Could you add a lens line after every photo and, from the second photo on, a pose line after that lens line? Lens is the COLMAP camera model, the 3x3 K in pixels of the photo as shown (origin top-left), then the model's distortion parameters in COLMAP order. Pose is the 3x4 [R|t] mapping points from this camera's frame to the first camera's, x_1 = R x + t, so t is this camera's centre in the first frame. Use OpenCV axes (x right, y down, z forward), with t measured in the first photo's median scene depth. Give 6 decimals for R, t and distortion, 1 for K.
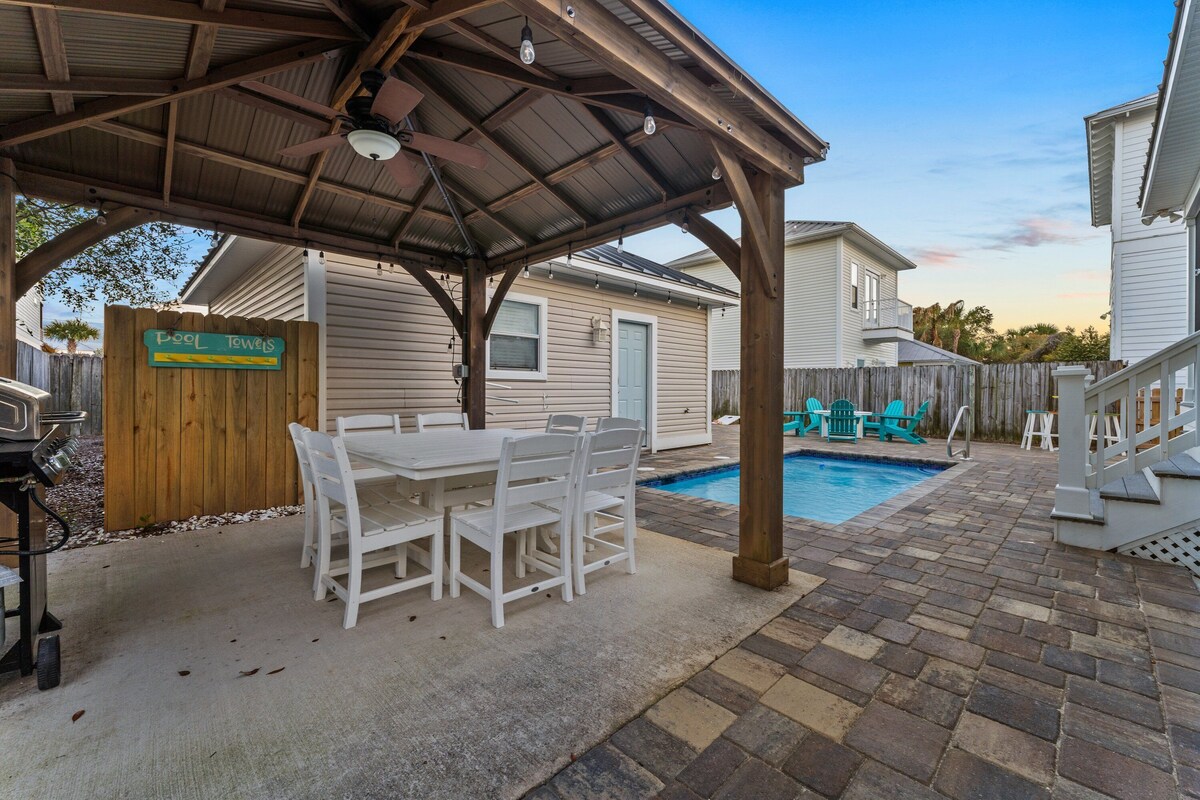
lens RADIAL K [[494.7, 0, 597.5], [0, 494.7, 390.4], [0, 0, 1]] dist [-0.002163, -0.000101]
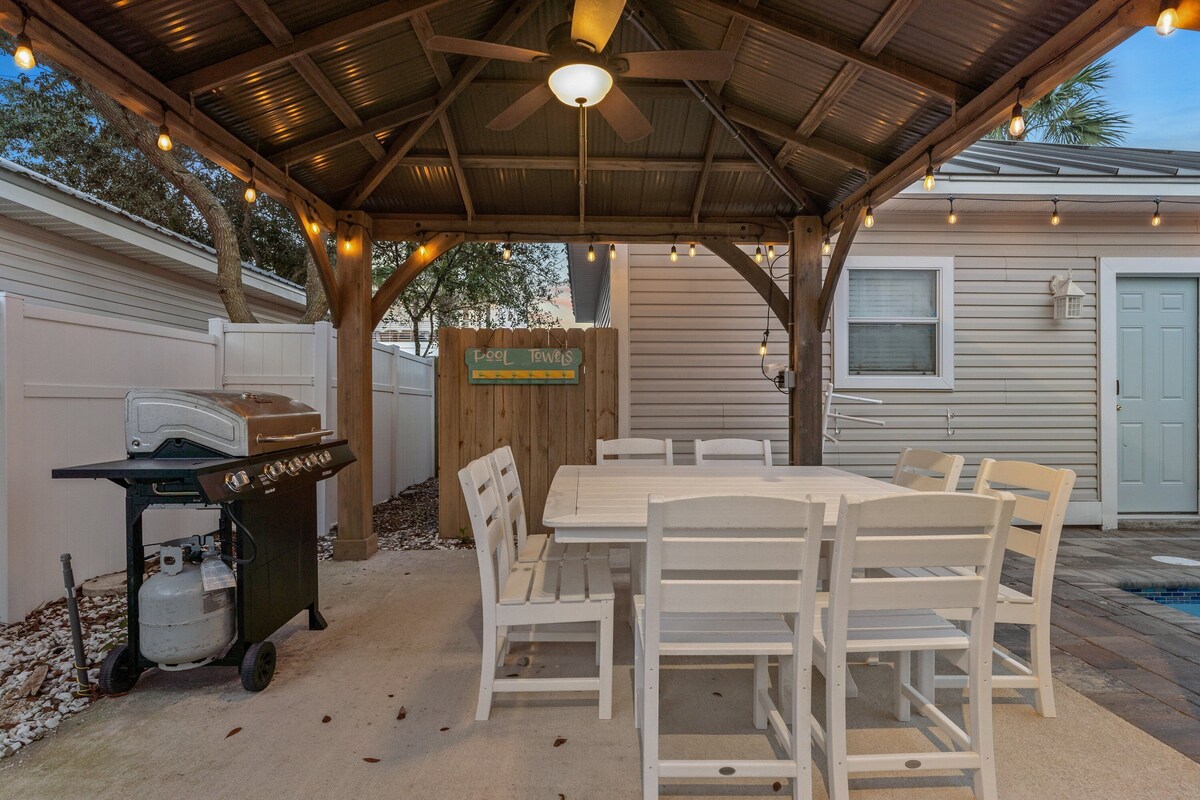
lens RADIAL K [[595.6, 0, 600.0], [0, 595.6, 400.0], [0, 0, 1]] dist [0.000412, 0.000282]
pose [[0.731665, -0.006917, -0.681629, 0.122800], [0.002661, 0.999970, -0.007291, -0.003901], [0.681659, 0.003521, 0.731662, 0.225759]]
